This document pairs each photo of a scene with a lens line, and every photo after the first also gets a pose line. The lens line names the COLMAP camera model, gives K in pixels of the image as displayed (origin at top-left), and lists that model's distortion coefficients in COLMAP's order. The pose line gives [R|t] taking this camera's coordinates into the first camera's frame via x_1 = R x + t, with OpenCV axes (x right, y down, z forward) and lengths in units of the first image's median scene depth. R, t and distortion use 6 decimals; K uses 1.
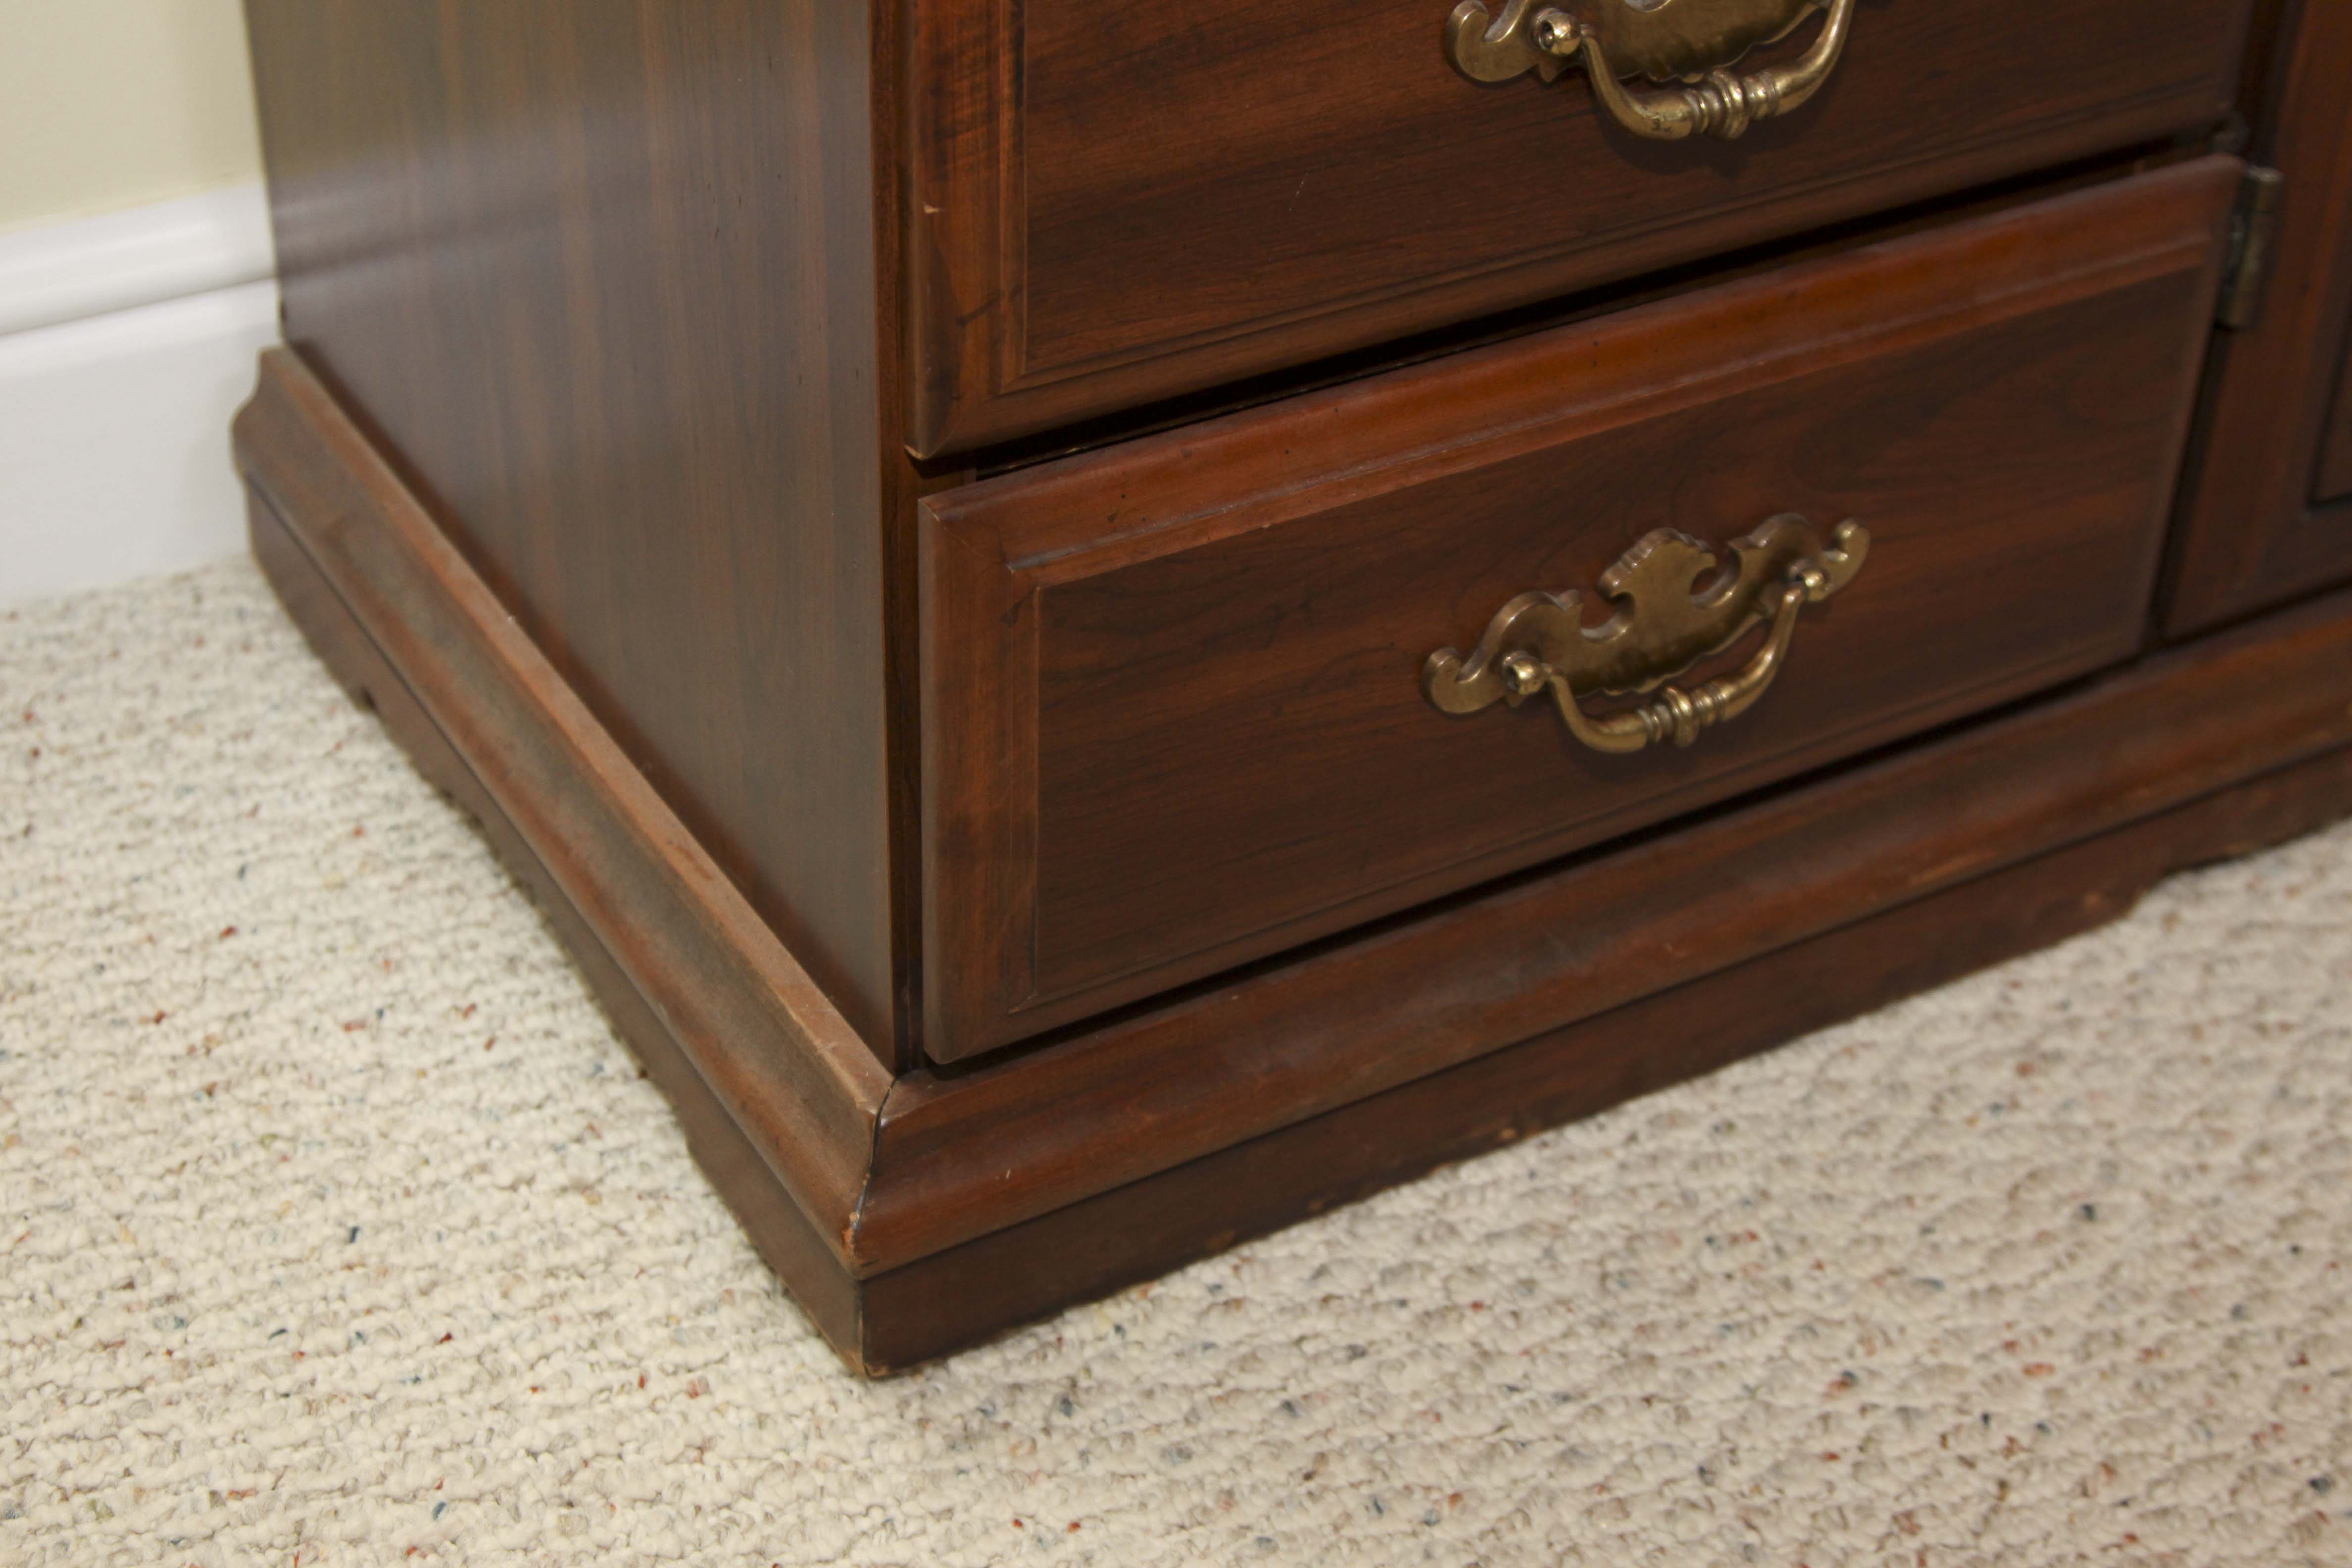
lens RADIAL K [[3692.9, 0, 1180.5], [0, 3692.9, 766.5], [0, 0, 1]] dist [-0.001596, 0.000000]
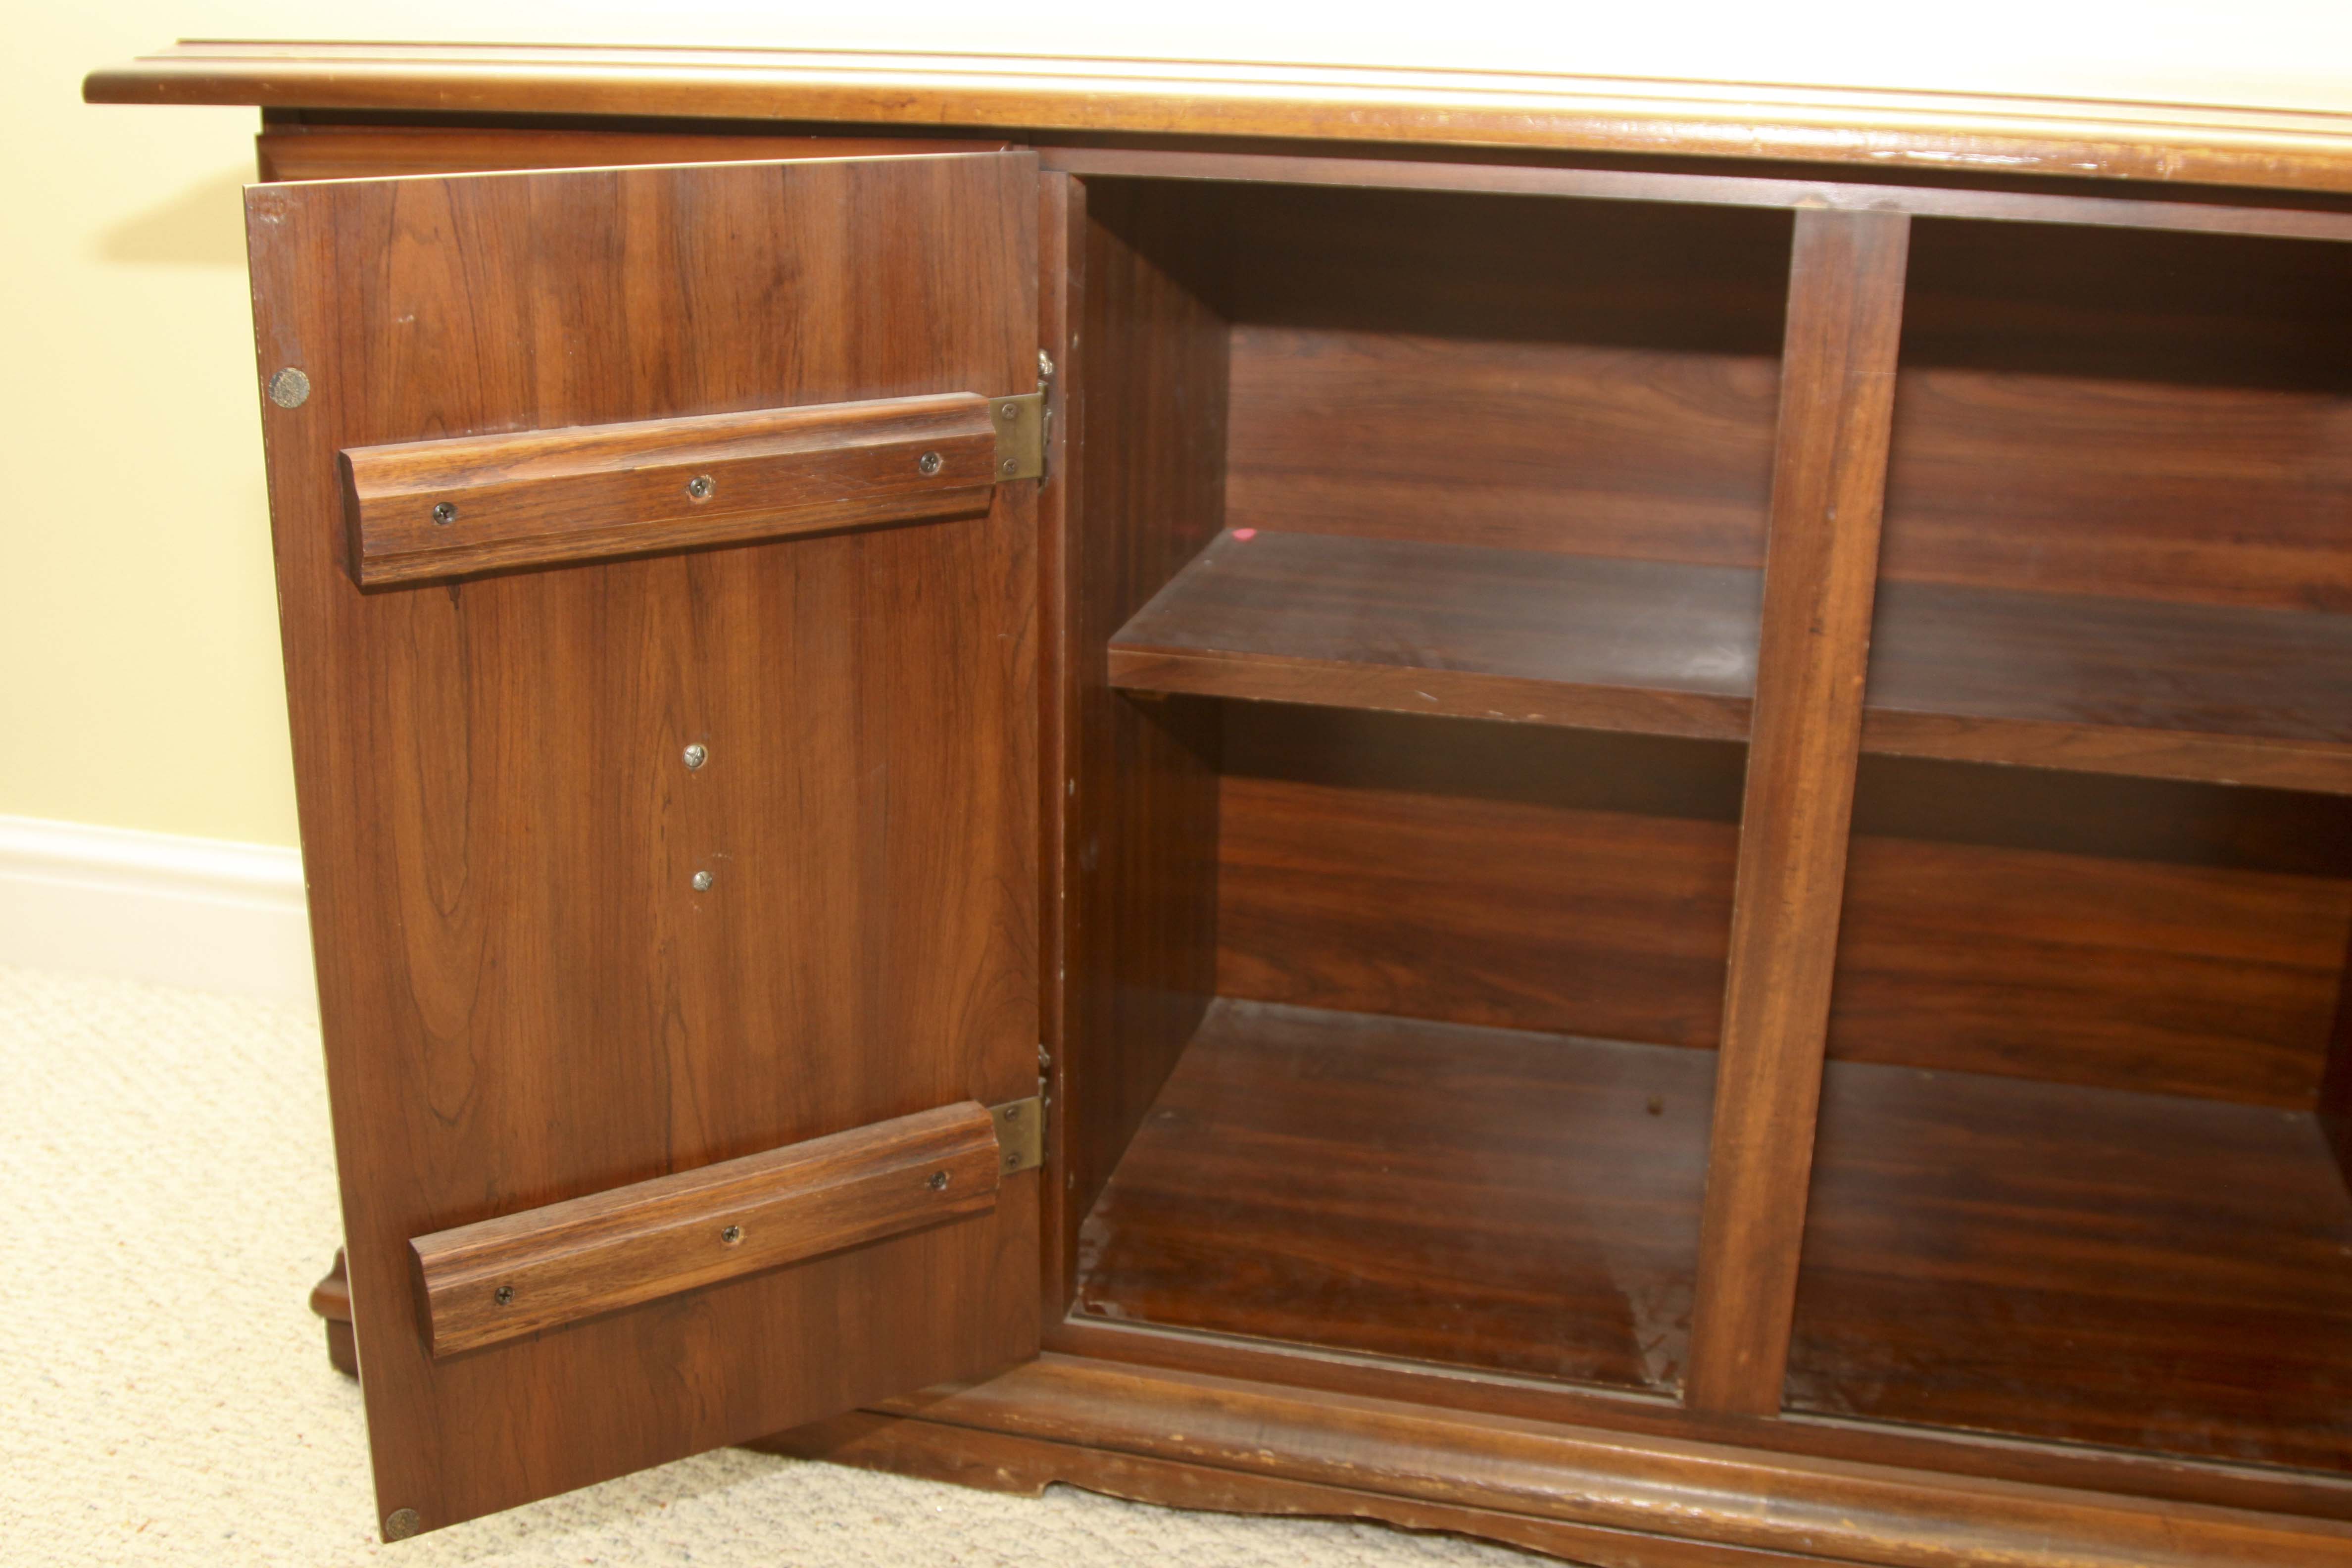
lens RADIAL K [[2529.3, 0, 1178.2], [0, 2529.3, 831.5], [0, 0, 1]] dist [-0.119745, 0.000000]
pose [[0.711835, 0.213082, -0.669244, 1.191101], [-0.389834, 0.912483, -0.124116, -0.146211], [0.584227, 0.349244, 0.732603, 0.059648]]
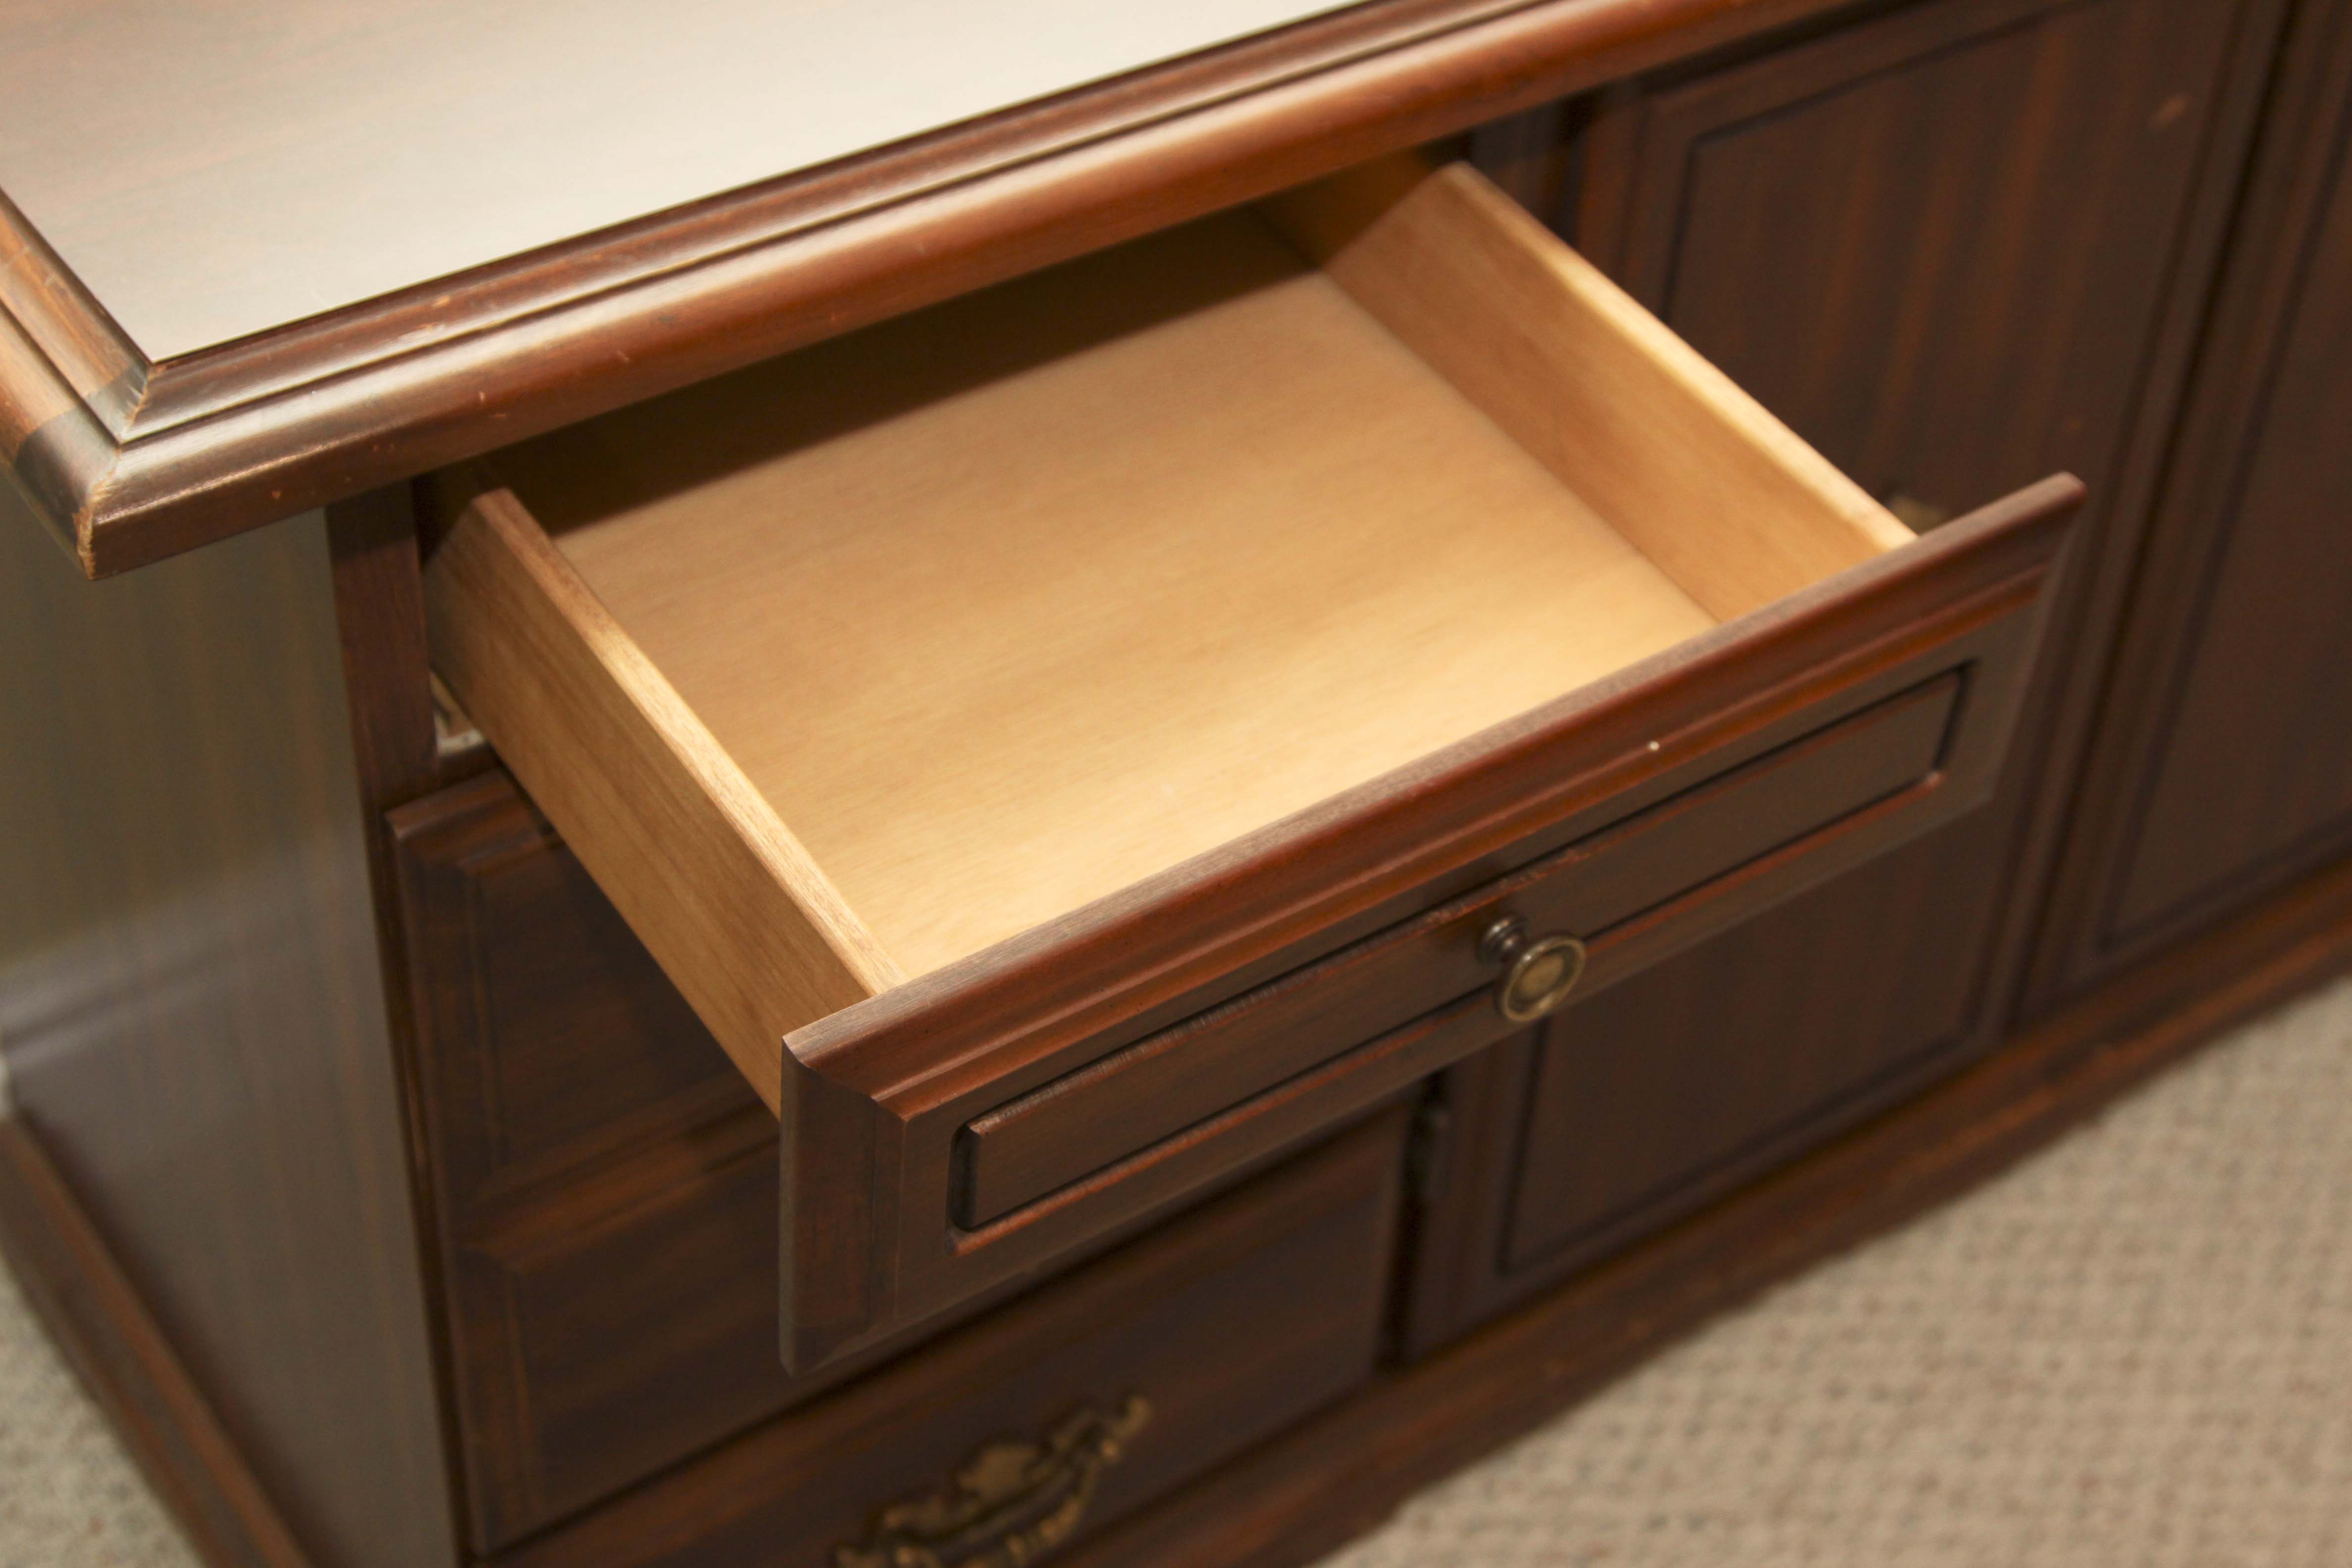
lens RADIAL K [[3692.9, 0, 1205.0], [0, 3692.9, 809.7], [0, 0, 1]] dist [-0.001596, 0.000000]
pose [[0.995358, -0.038904, 0.088033, 0.084221], [0.027651, 0.991694, 0.125614, -0.465357], [-0.092189, -0.122596, 0.988166, -0.392863]]
